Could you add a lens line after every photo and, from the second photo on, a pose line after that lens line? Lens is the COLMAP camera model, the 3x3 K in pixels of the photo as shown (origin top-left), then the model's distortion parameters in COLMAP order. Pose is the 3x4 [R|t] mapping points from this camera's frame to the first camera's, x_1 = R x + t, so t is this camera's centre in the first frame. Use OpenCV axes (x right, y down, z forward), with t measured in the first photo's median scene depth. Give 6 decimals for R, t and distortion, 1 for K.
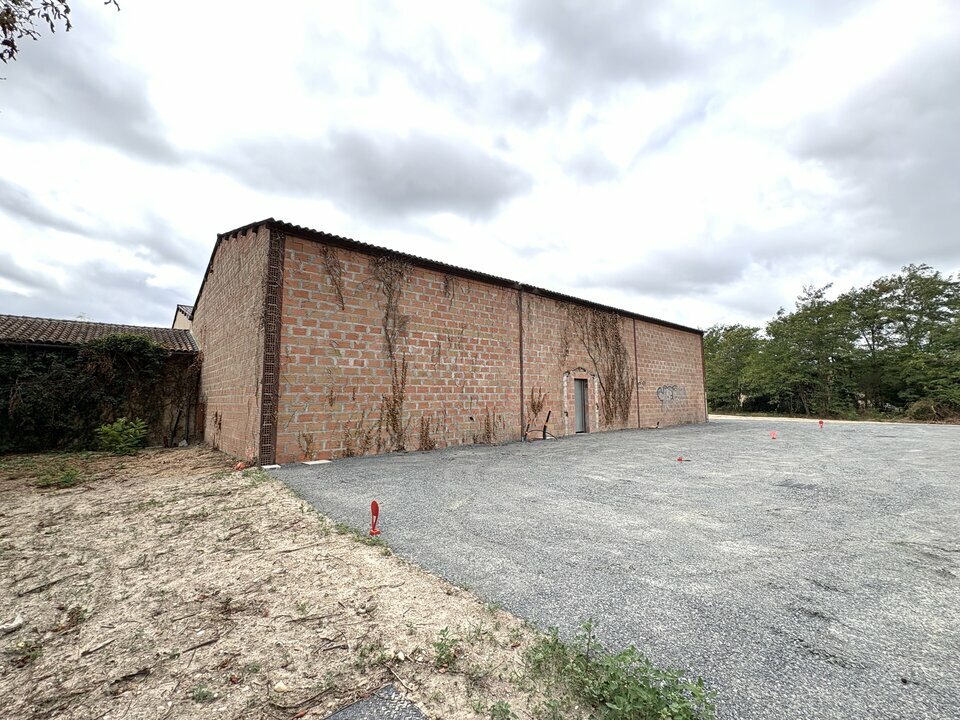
lens RADIAL K [[420.1, 0, 478.8], [0, 420.1, 357.6], [0, 0, 1]] dist [0.000340, 0.000023]
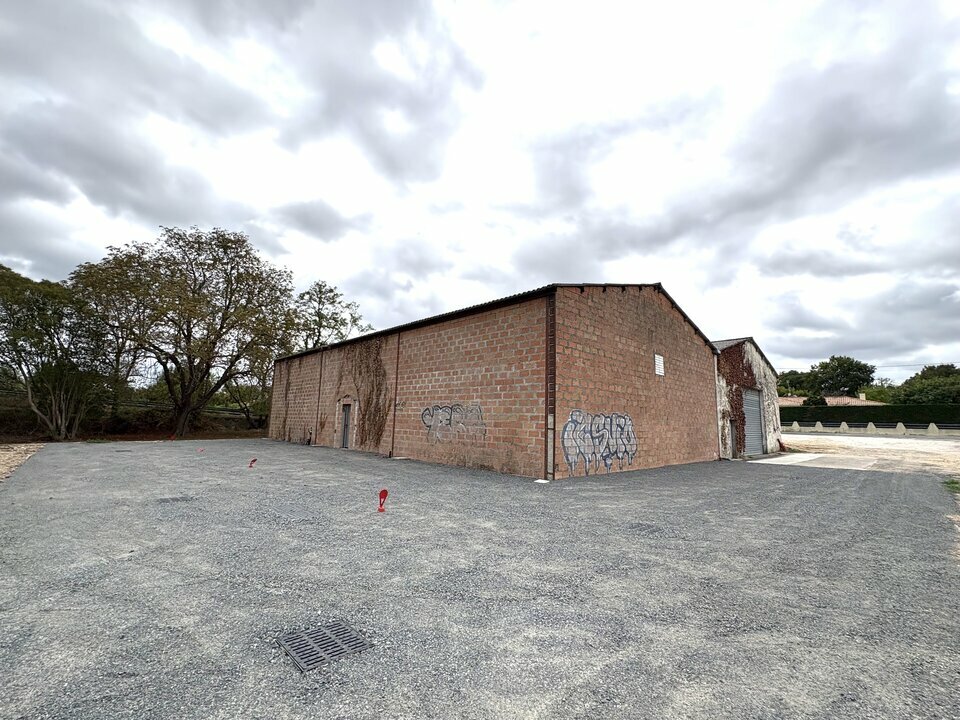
lens RADIAL K [[420.1, 0, 479.1], [0, 420.1, 362.0], [0, 0, 1]] dist [0.000340, 0.000023]
pose [[0.031354, -0.136513, -0.990142, 1.376789], [0.071700, 0.988384, -0.134001, 0.111729], [0.996933, -0.066791, 0.040778, 1.240401]]
